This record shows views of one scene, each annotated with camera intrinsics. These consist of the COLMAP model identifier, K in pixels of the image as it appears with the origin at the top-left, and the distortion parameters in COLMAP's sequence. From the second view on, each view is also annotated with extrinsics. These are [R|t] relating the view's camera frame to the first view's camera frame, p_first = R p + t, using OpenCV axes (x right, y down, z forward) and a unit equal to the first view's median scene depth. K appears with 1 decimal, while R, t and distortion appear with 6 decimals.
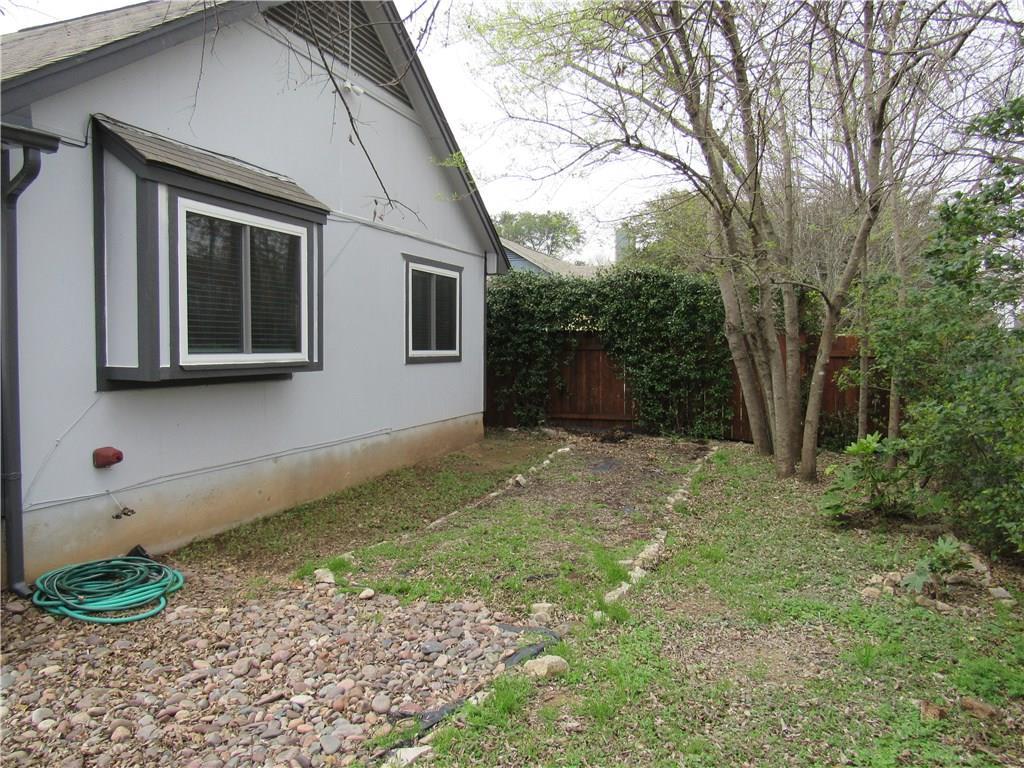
lens RADIAL K [[733.9, 0, 514.8], [0, 733.9, 385.4], [0, 0, 1]] dist [-0.027370, 0.008146]
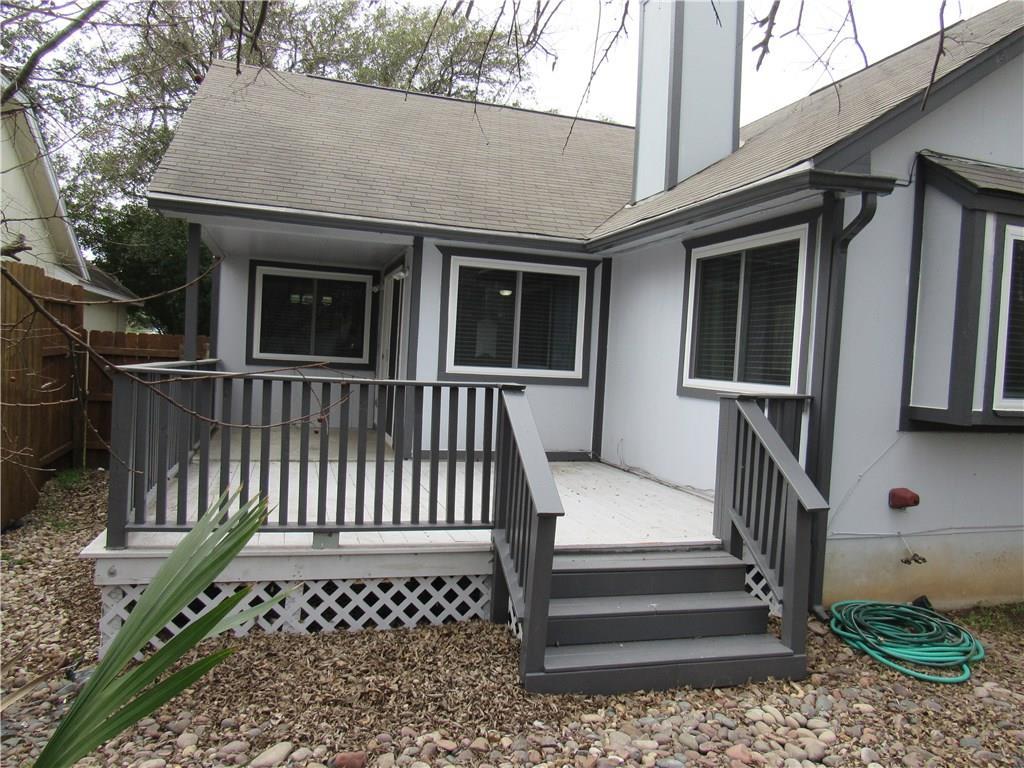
lens RADIAL K [[733.9, 0, 509.0], [0, 733.9, 385.0], [0, 0, 1]] dist [-0.027370, 0.008146]
pose [[0.607009, 0.047422, -0.793279, -0.130329], [-0.084561, 0.996405, -0.005141, -0.004082], [0.790183, 0.070201, 0.608837, -0.025092]]
